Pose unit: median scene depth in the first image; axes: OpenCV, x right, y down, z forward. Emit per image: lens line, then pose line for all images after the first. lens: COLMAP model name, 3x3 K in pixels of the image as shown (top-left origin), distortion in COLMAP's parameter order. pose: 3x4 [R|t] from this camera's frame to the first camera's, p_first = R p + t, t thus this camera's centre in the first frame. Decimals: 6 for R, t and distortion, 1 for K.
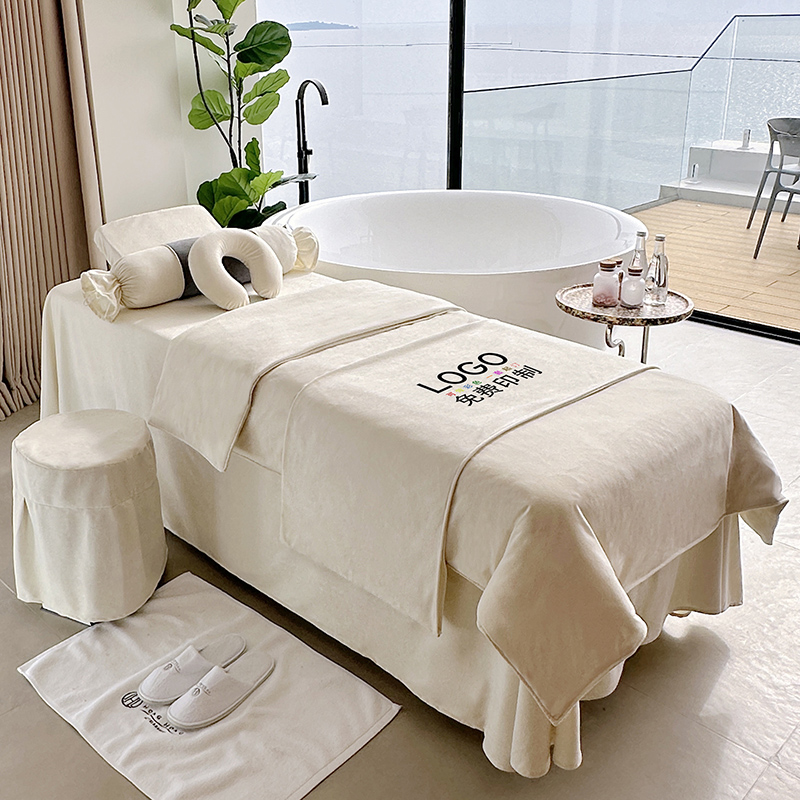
lens RADIAL K [[948.6, 0, 341.6], [0, 948.6, 316.6], [0, 0, 1]] dist [0.007360, 0.000000]
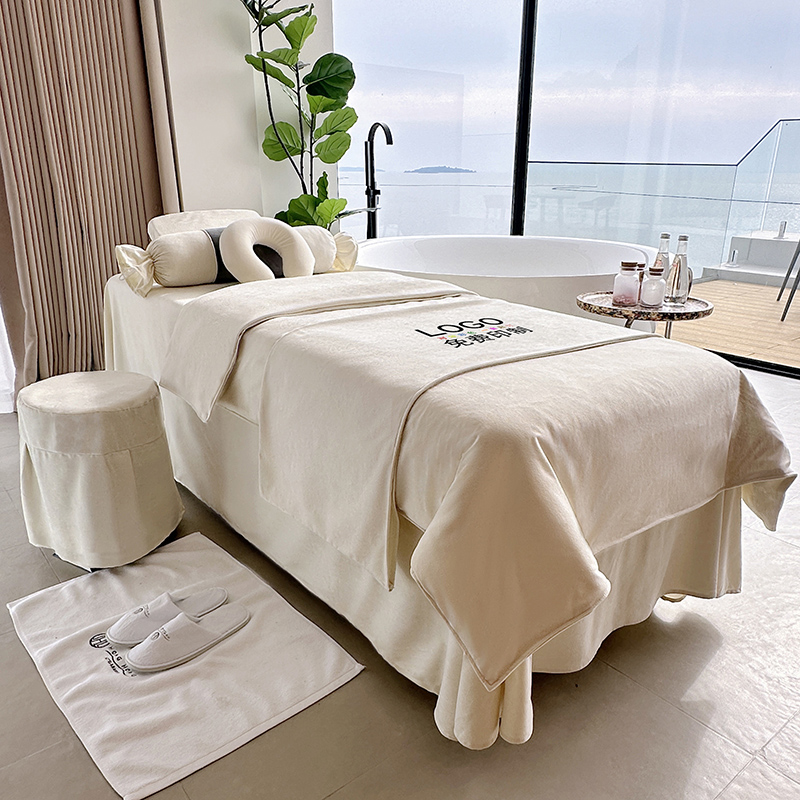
lens RADIAL K [[703.6, 0, 400.5], [0, 703.6, 445.7], [0, 0, 1]] dist [-0.018129, 0.018553]
pose [[0.995567, 0.047500, -0.081180, 0.083563], [-0.042740, 0.997319, 0.059406, 0.083910], [0.083784, -0.055673, 0.994928, 0.180302]]
